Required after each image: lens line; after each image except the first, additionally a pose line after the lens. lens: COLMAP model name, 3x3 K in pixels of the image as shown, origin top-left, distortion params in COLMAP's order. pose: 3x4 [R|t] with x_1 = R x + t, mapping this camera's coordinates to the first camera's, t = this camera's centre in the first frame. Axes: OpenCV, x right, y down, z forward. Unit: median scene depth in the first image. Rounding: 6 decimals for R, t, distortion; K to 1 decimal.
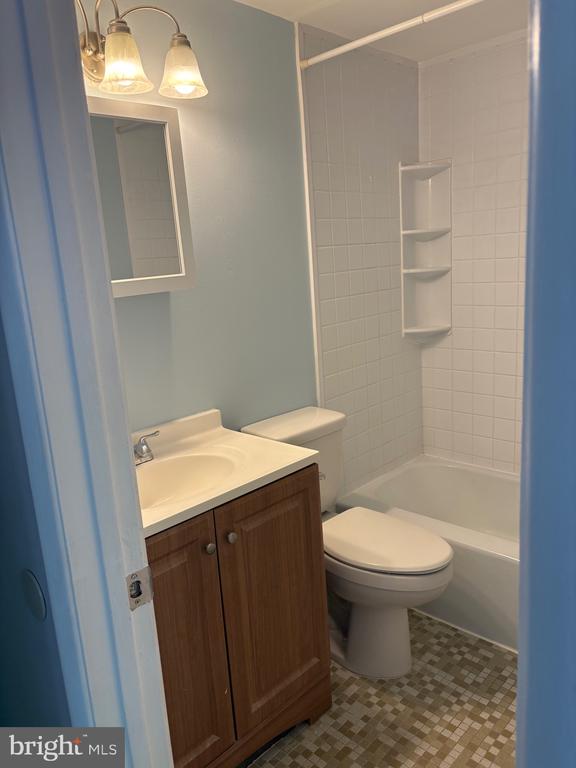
lens RADIAL K [[579.9, 0, 286.4], [0, 579.9, 380.8], [0, 0, 1]] dist [-0.001203, -0.006369]
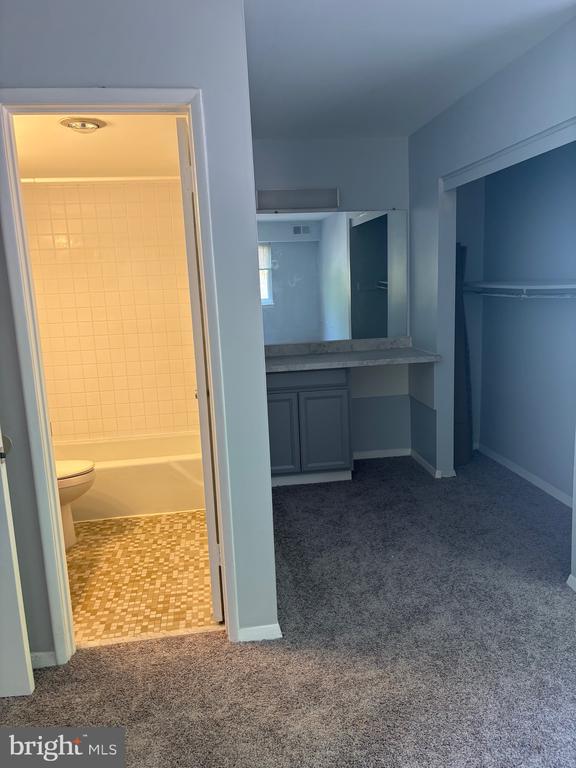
lens RADIAL K [[579.9, 0, 287.9], [0, 579.9, 384.8], [0, 0, 1]] dist [-0.001203, -0.006369]
pose [[0.618070, -0.099304, 0.779826, -0.758553], [0.176449, 0.984203, -0.014519, 0.194493], [-0.766065, 0.146574, 0.625828, -0.683449]]
